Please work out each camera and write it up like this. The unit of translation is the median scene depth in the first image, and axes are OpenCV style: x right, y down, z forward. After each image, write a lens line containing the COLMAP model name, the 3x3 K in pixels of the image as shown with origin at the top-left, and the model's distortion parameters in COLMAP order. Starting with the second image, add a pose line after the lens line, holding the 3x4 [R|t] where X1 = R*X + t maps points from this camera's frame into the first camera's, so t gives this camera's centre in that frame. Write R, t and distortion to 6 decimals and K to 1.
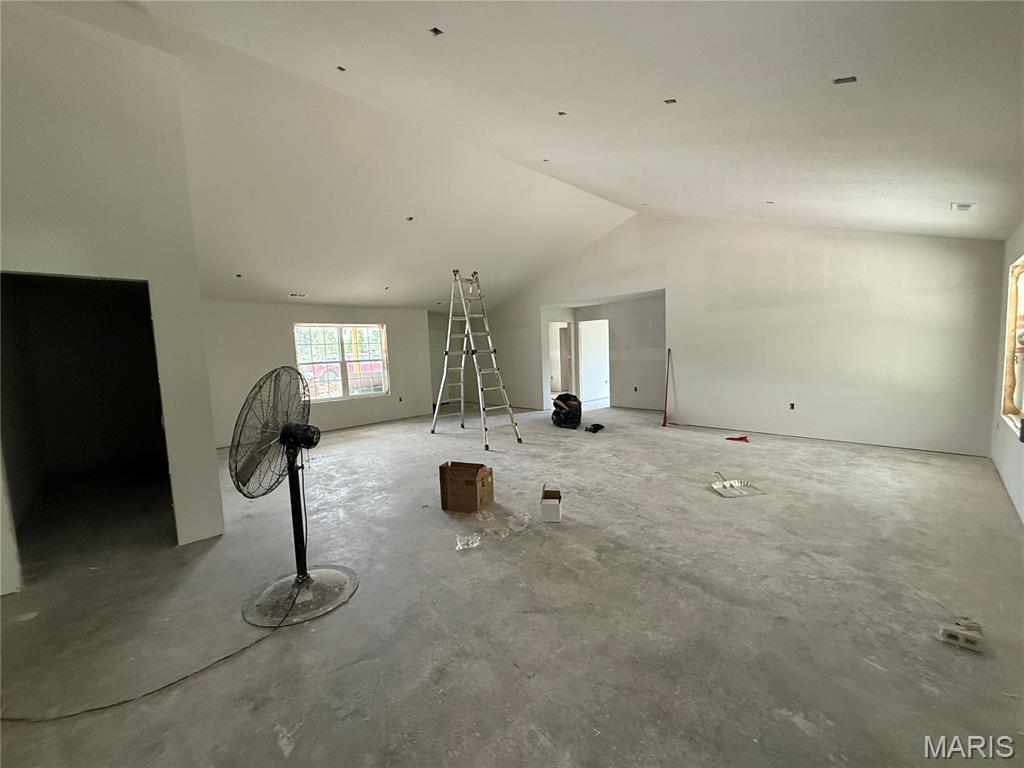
lens RADIAL K [[409.1, 0, 512.0], [0, 409.1, 384.0], [0, 0, 1]] dist [0.000159, 0.000025]
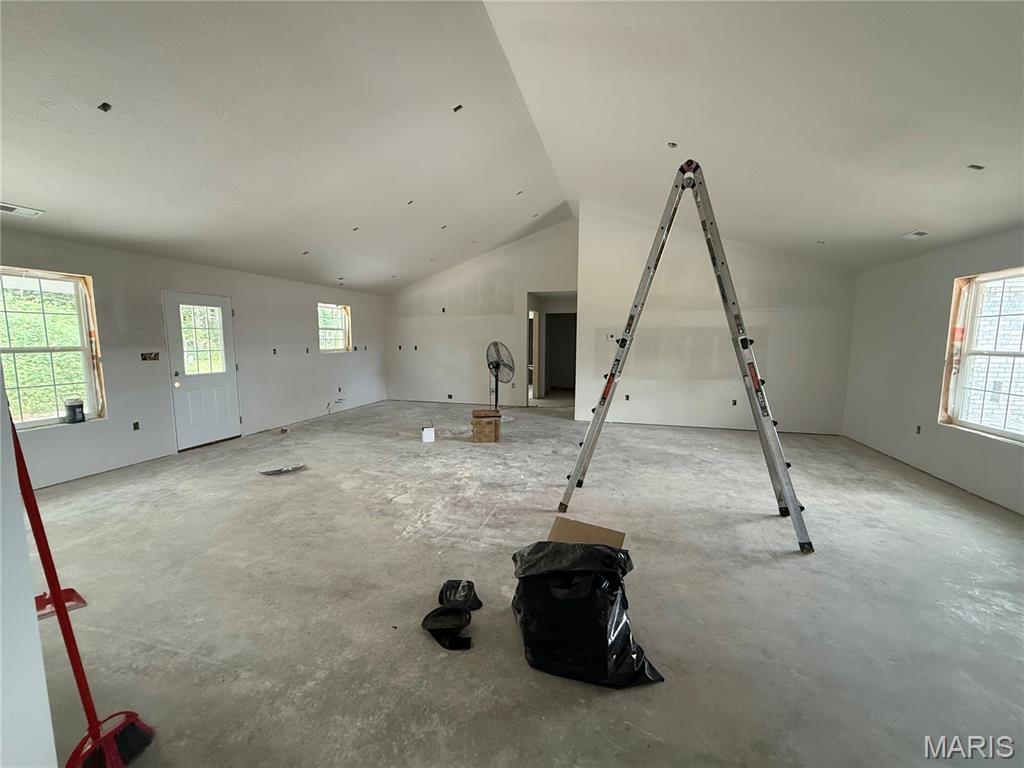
lens RADIAL K [[409.1, 0, 512.0], [0, 409.1, 384.0], [0, 0, 1]] dist [0.000159, 0.000025]
pose [[-0.863215, 0.091975, -0.496387, 0.456488], [-0.012977, 0.978896, 0.203945, -0.184397], [0.504669, 0.182490, -0.843805, 1.900925]]
